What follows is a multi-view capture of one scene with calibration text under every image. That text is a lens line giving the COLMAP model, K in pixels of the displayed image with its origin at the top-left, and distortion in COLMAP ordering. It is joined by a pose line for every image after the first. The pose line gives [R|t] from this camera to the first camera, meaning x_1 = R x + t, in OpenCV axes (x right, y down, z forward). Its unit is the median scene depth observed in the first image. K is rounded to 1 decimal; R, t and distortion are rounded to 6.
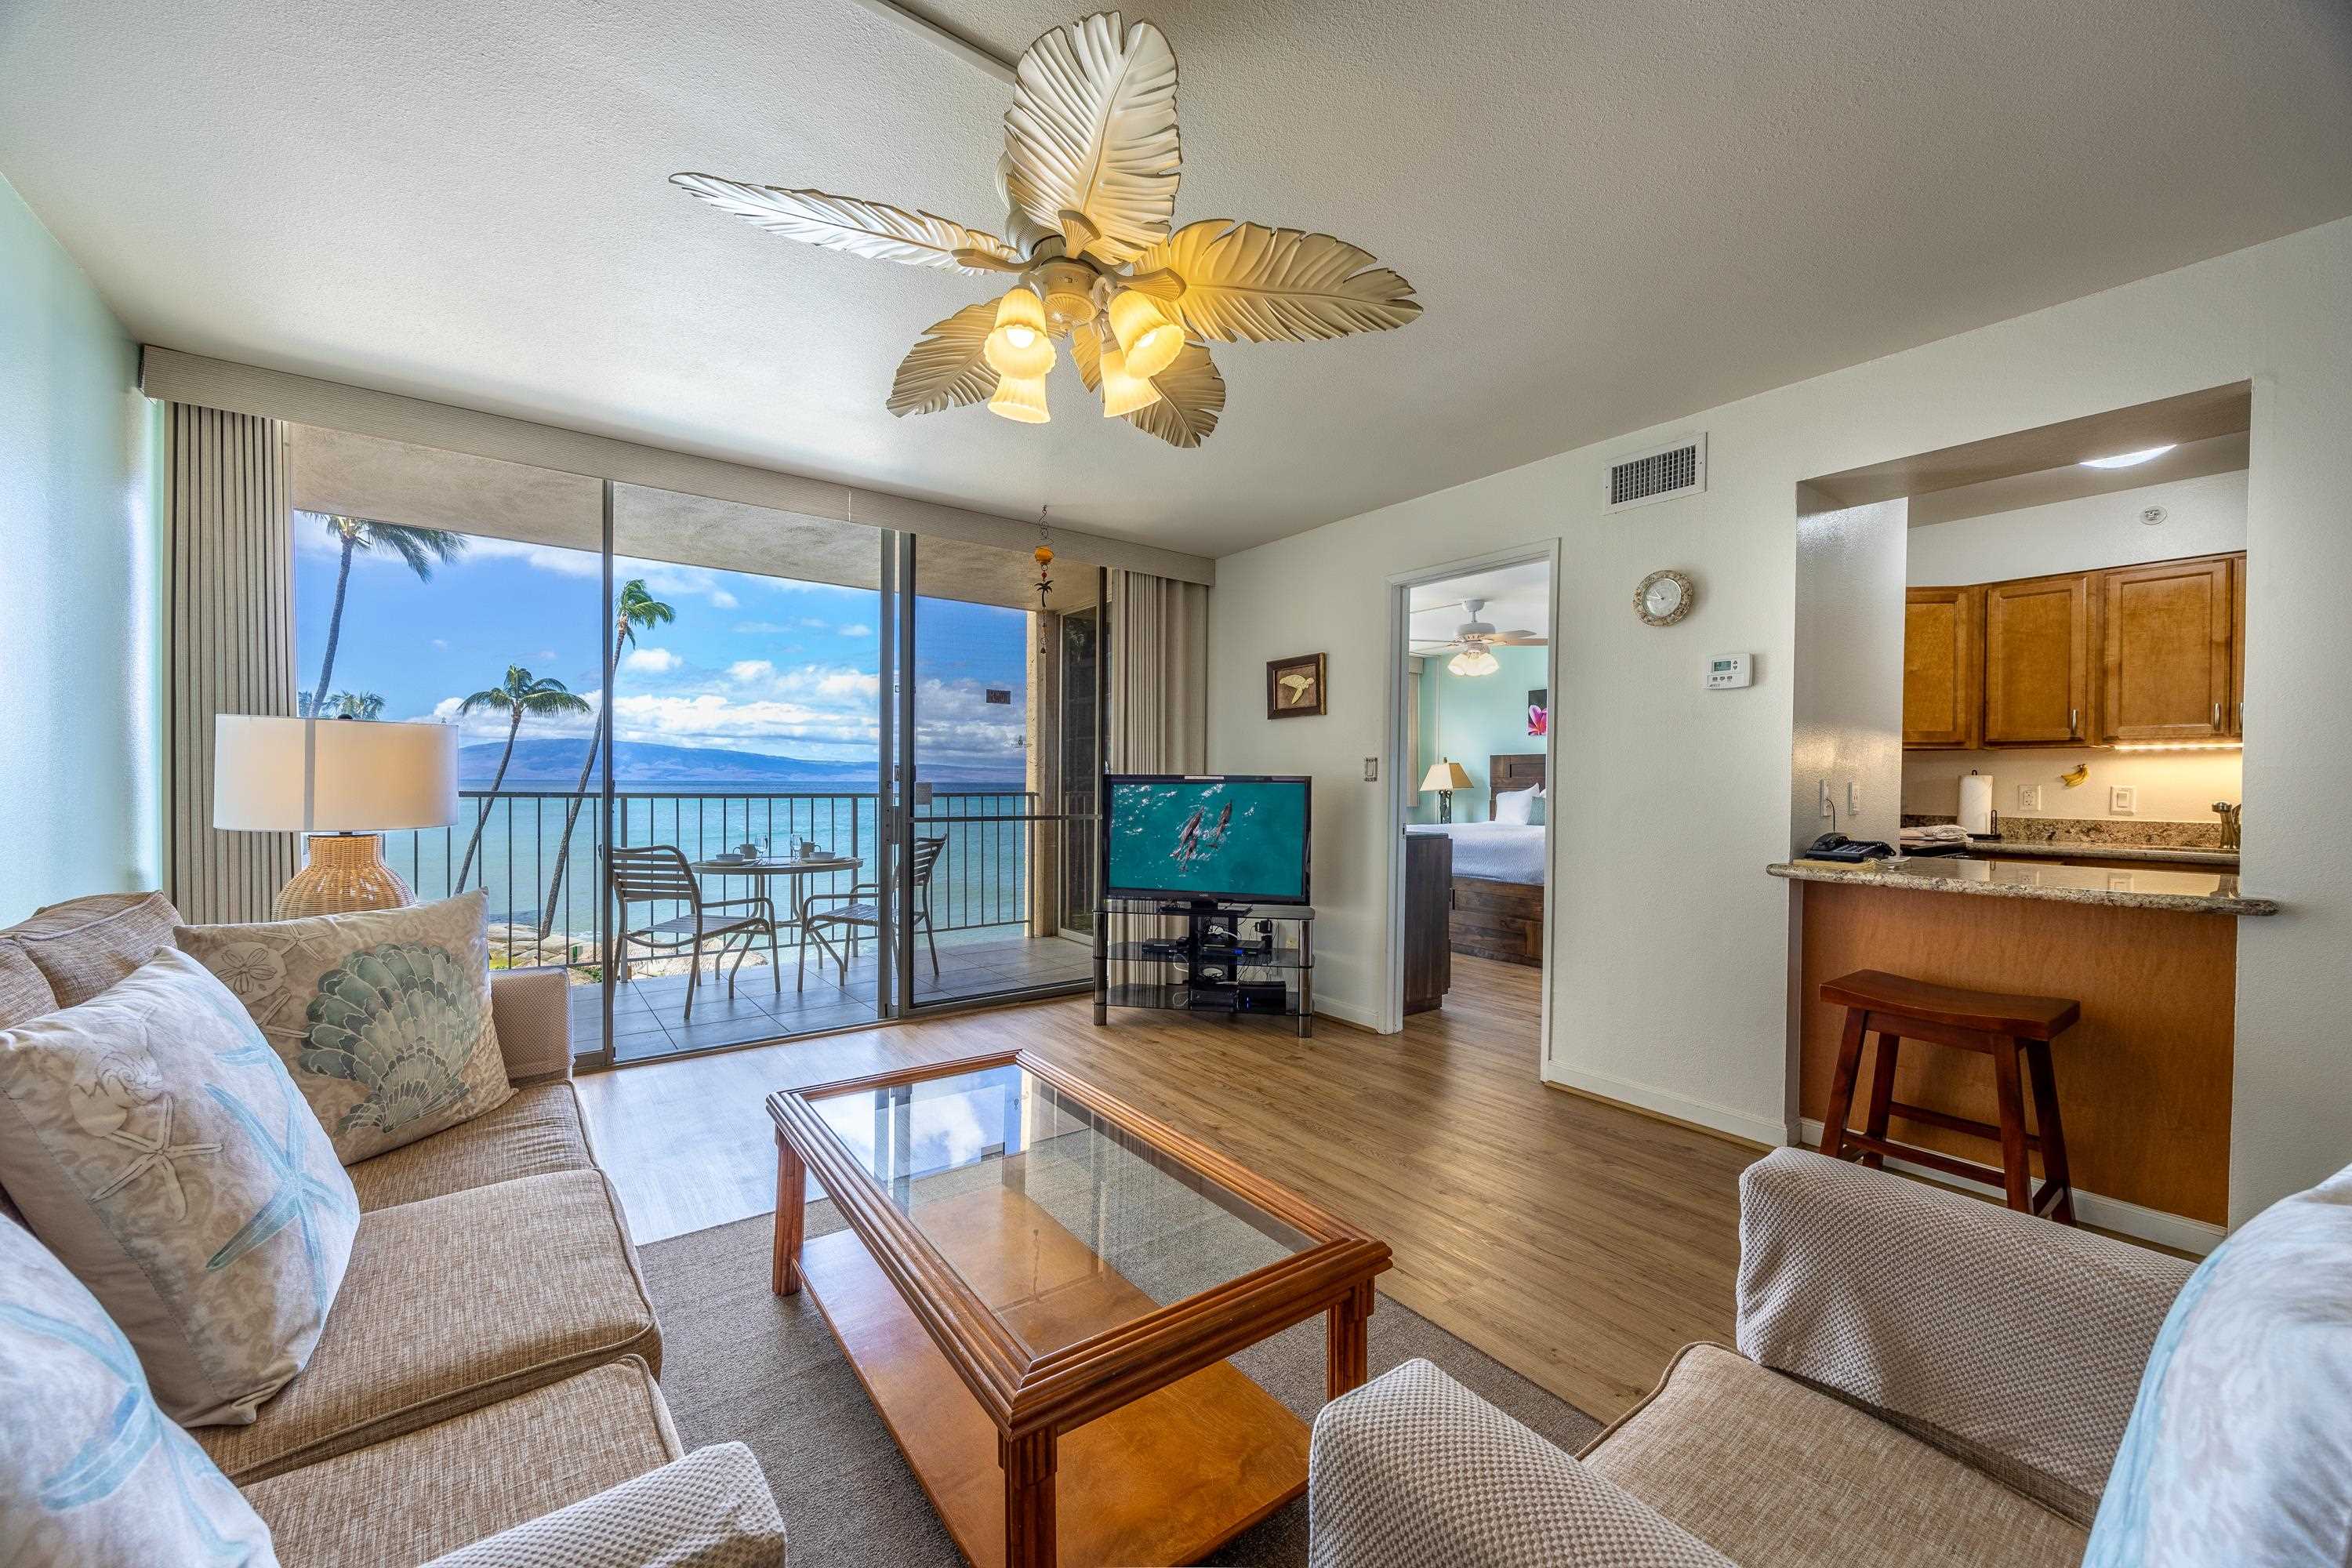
lens RADIAL K [[892.1, 0, 1176.0], [0, 892.1, 784.0], [0, 0, 1]] dist [0.000400, -0.000092]
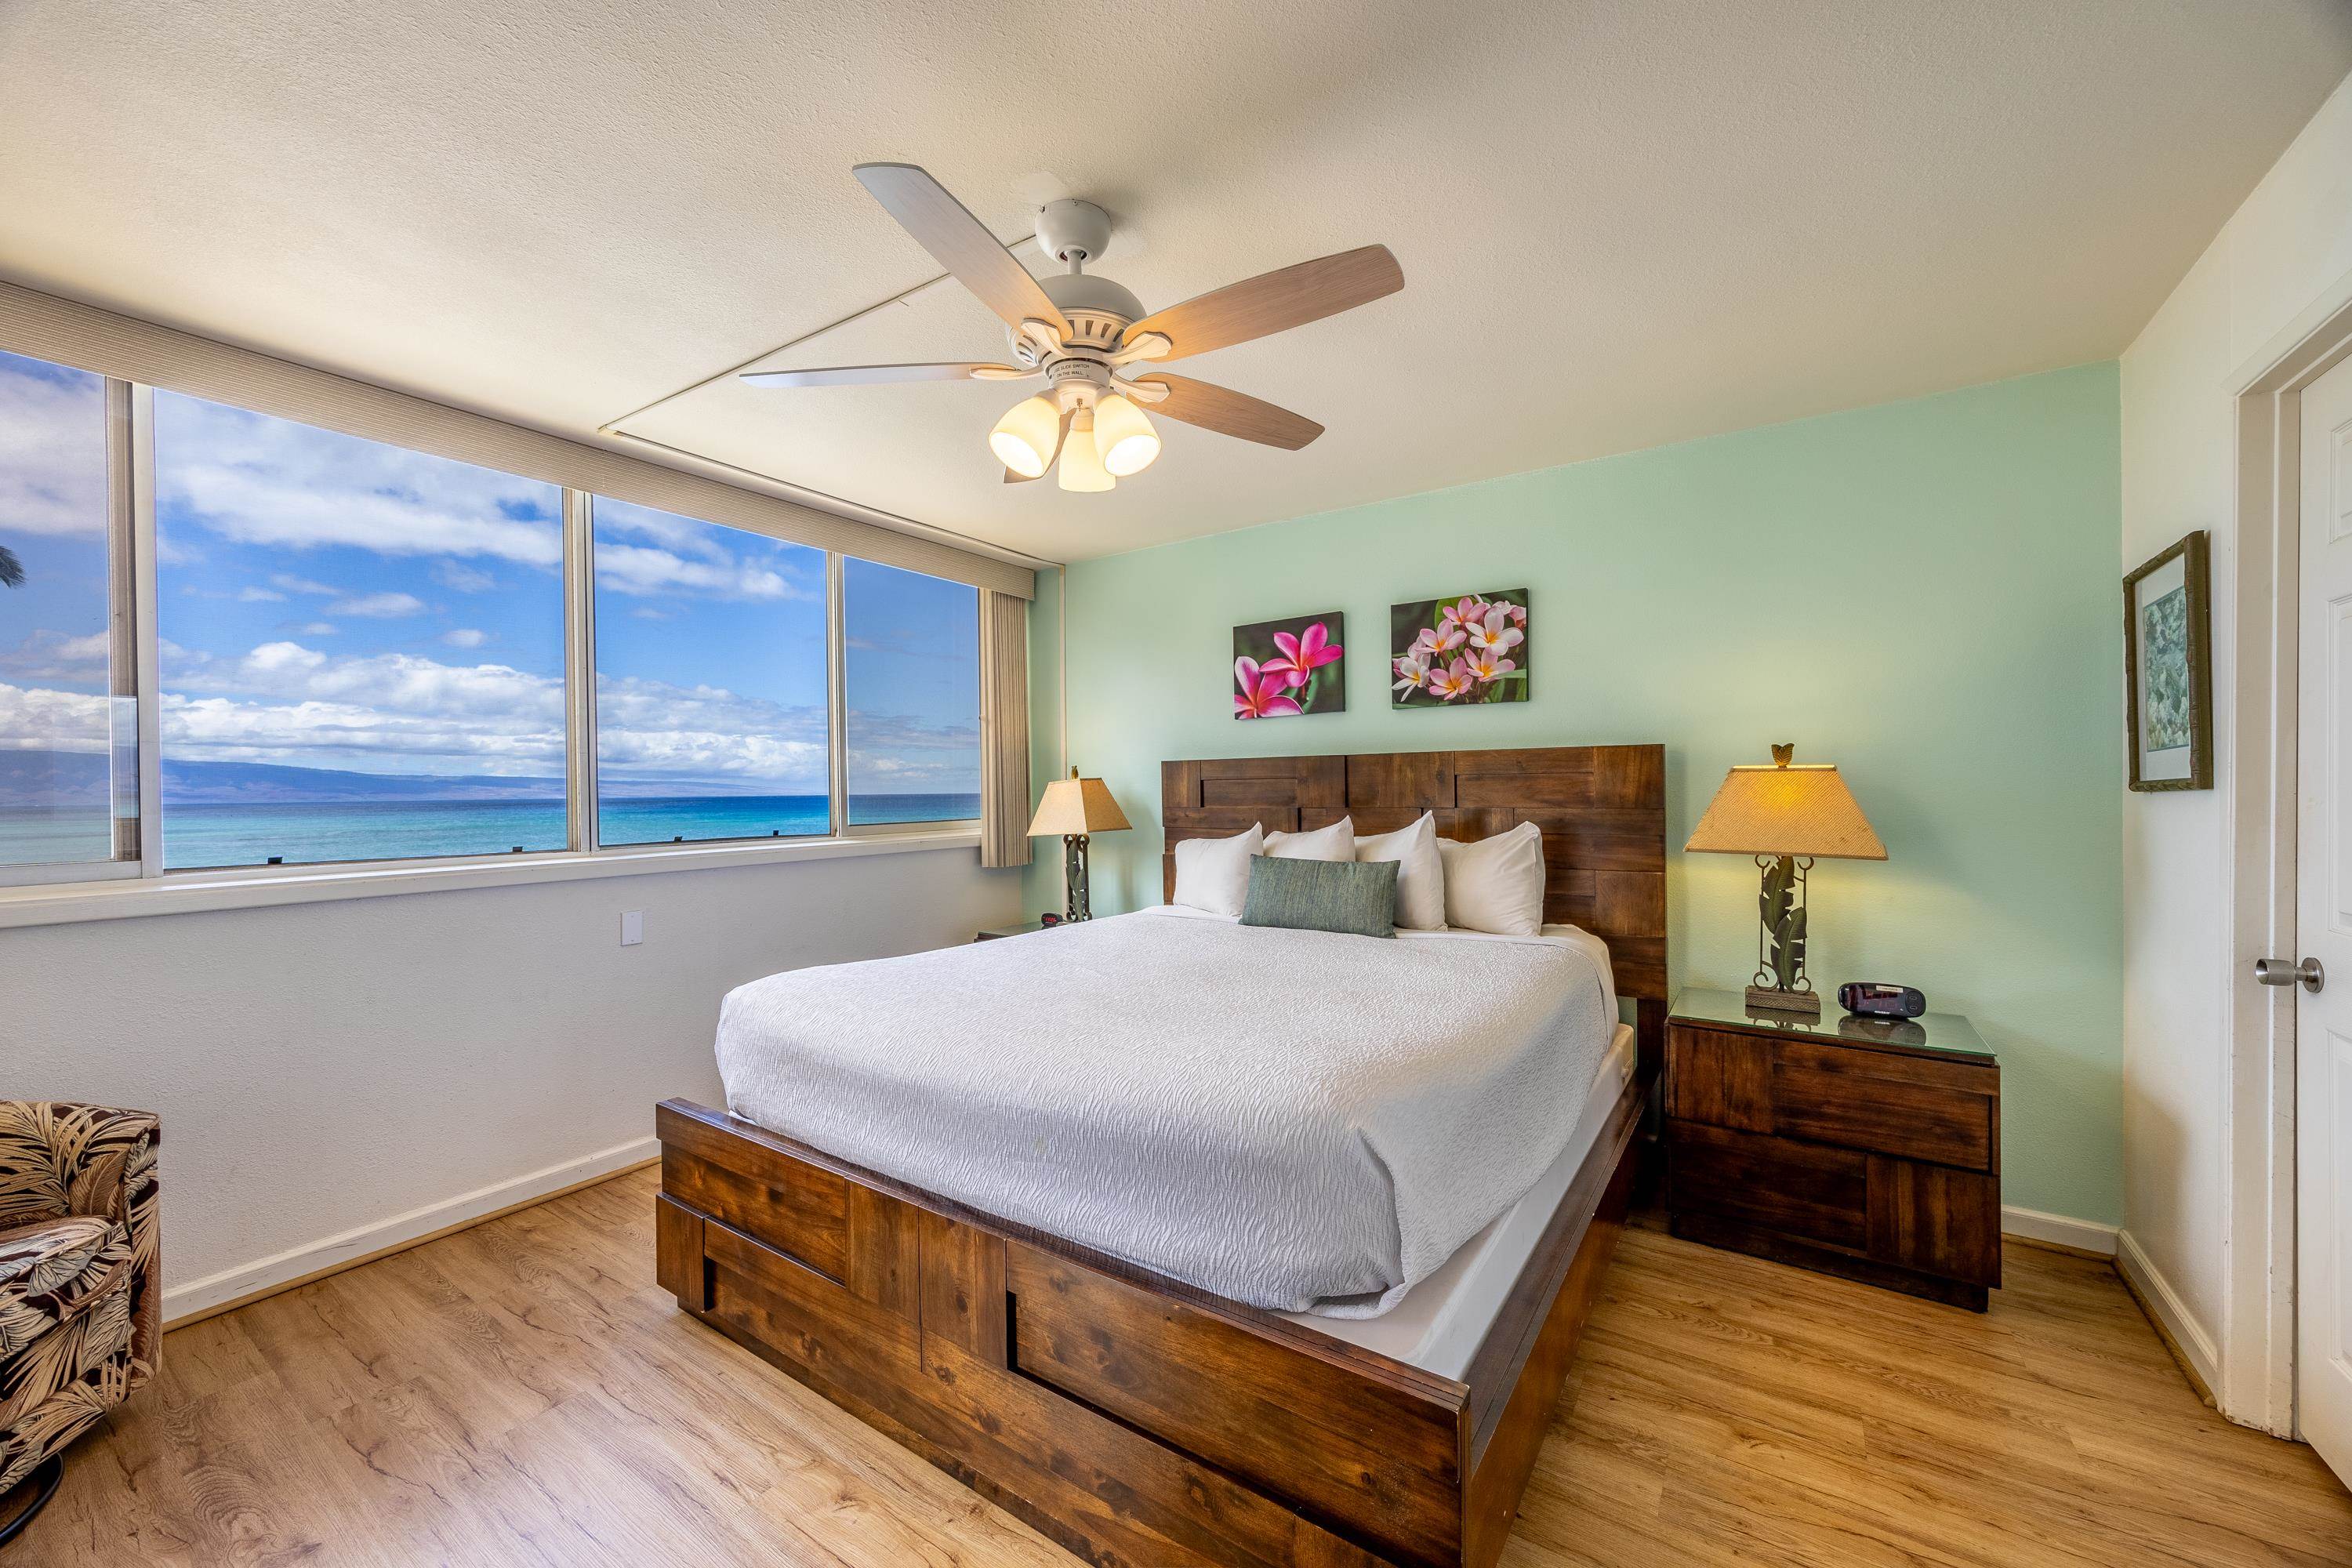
lens RADIAL K [[892.1, 0, 1176.0], [0, 892.1, 784.0], [0, 0, 1]] dist [0.000400, -0.000092]
pose [[0.943200, -0.015470, 0.331865, 0.192912], [0.018565, 0.999809, -0.006158, -0.016312], [-0.331706, 0.011970, 0.943307, 0.525272]]
